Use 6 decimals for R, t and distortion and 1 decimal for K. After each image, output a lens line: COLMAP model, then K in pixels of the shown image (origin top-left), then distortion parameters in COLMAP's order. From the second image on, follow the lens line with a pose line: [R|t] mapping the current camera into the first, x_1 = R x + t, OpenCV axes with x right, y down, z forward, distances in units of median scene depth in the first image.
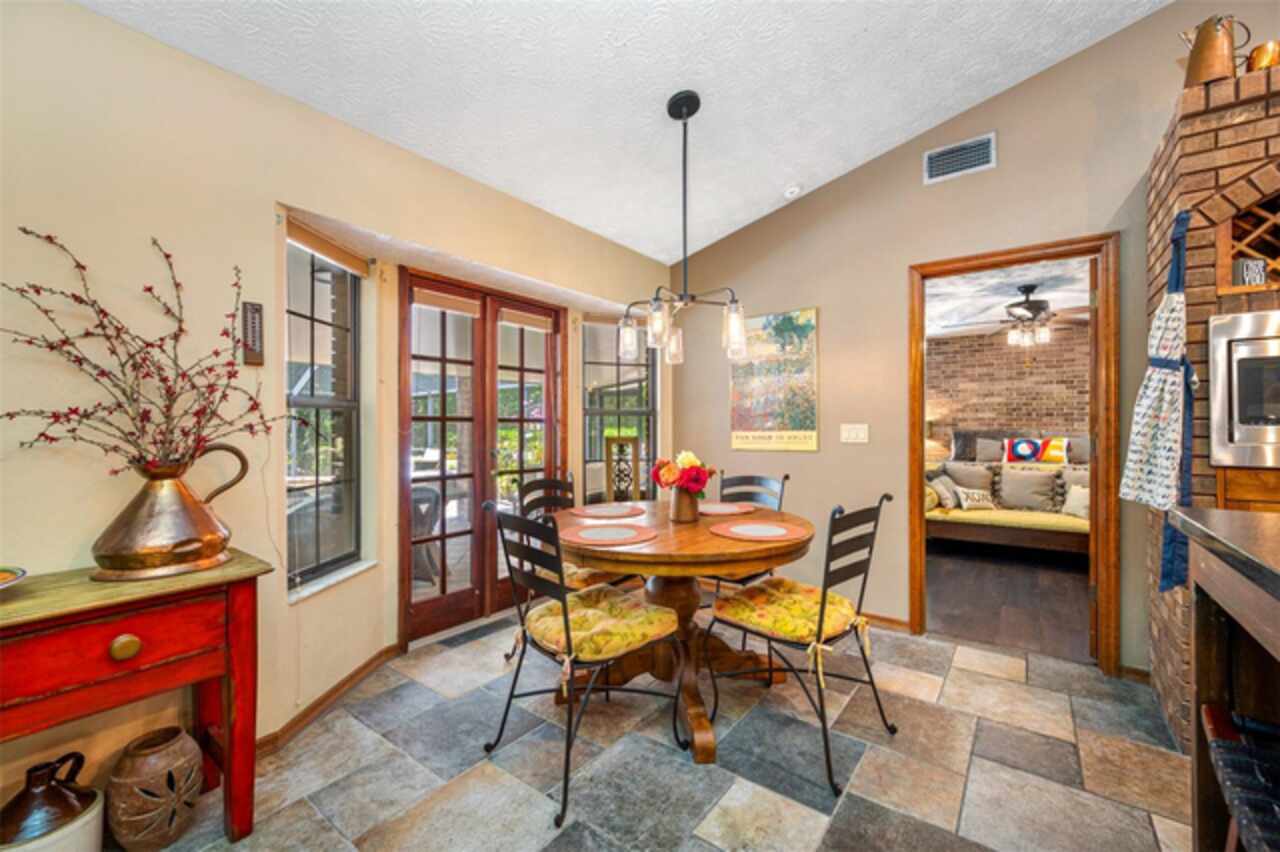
lens RADIAL K [[516.5, 0, 645.0], [0, 516.5, 420.8], [0, 0, 1]] dist [0.000533, -0.000109]
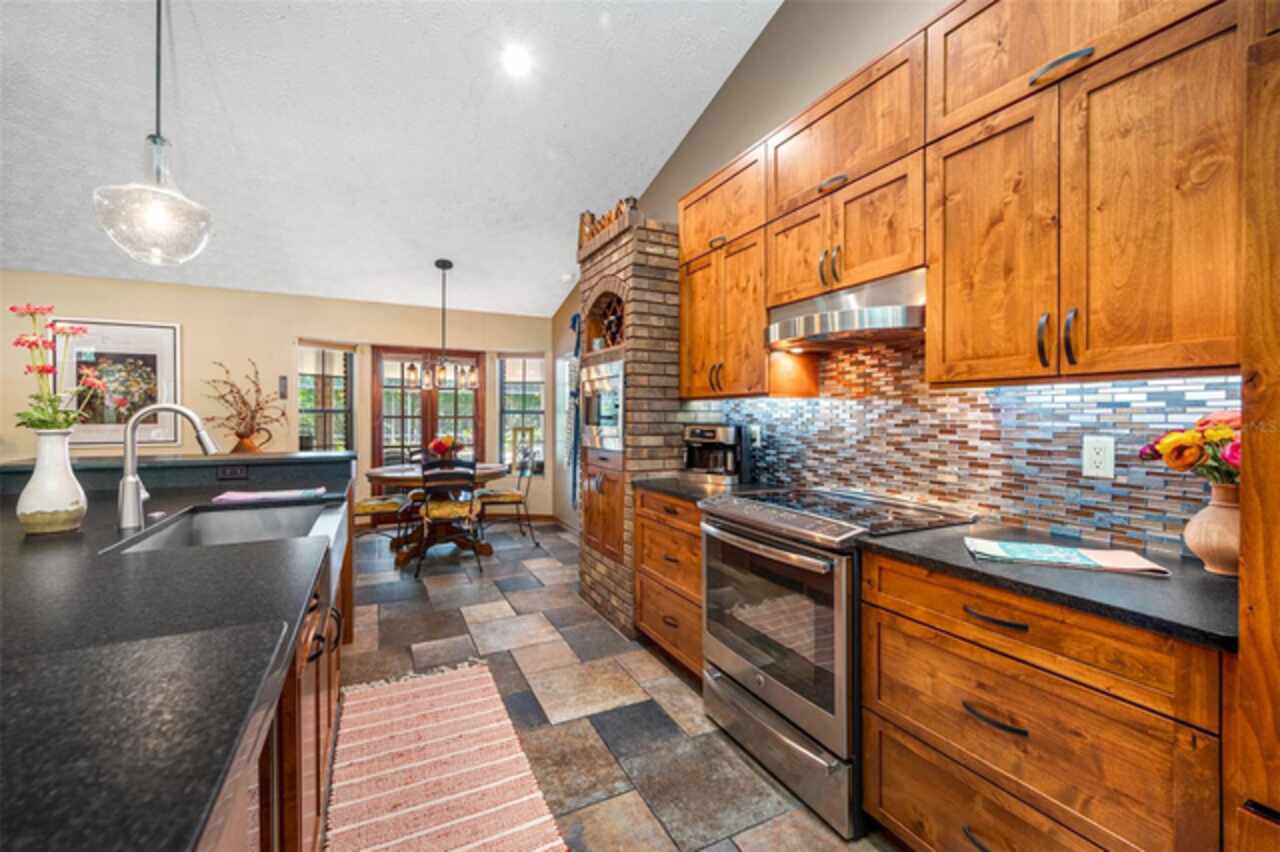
lens RADIAL K [[516.5, 0, 645.0], [0, 516.5, 420.8], [0, 0, 1]] dist [0.000533, -0.000109]
pose [[0.899268, 0.008794, -0.437310, 1.819753], [-0.001012, 0.999837, 0.018026, -0.035774], [0.437398, -0.015768, 0.899130, -0.528413]]
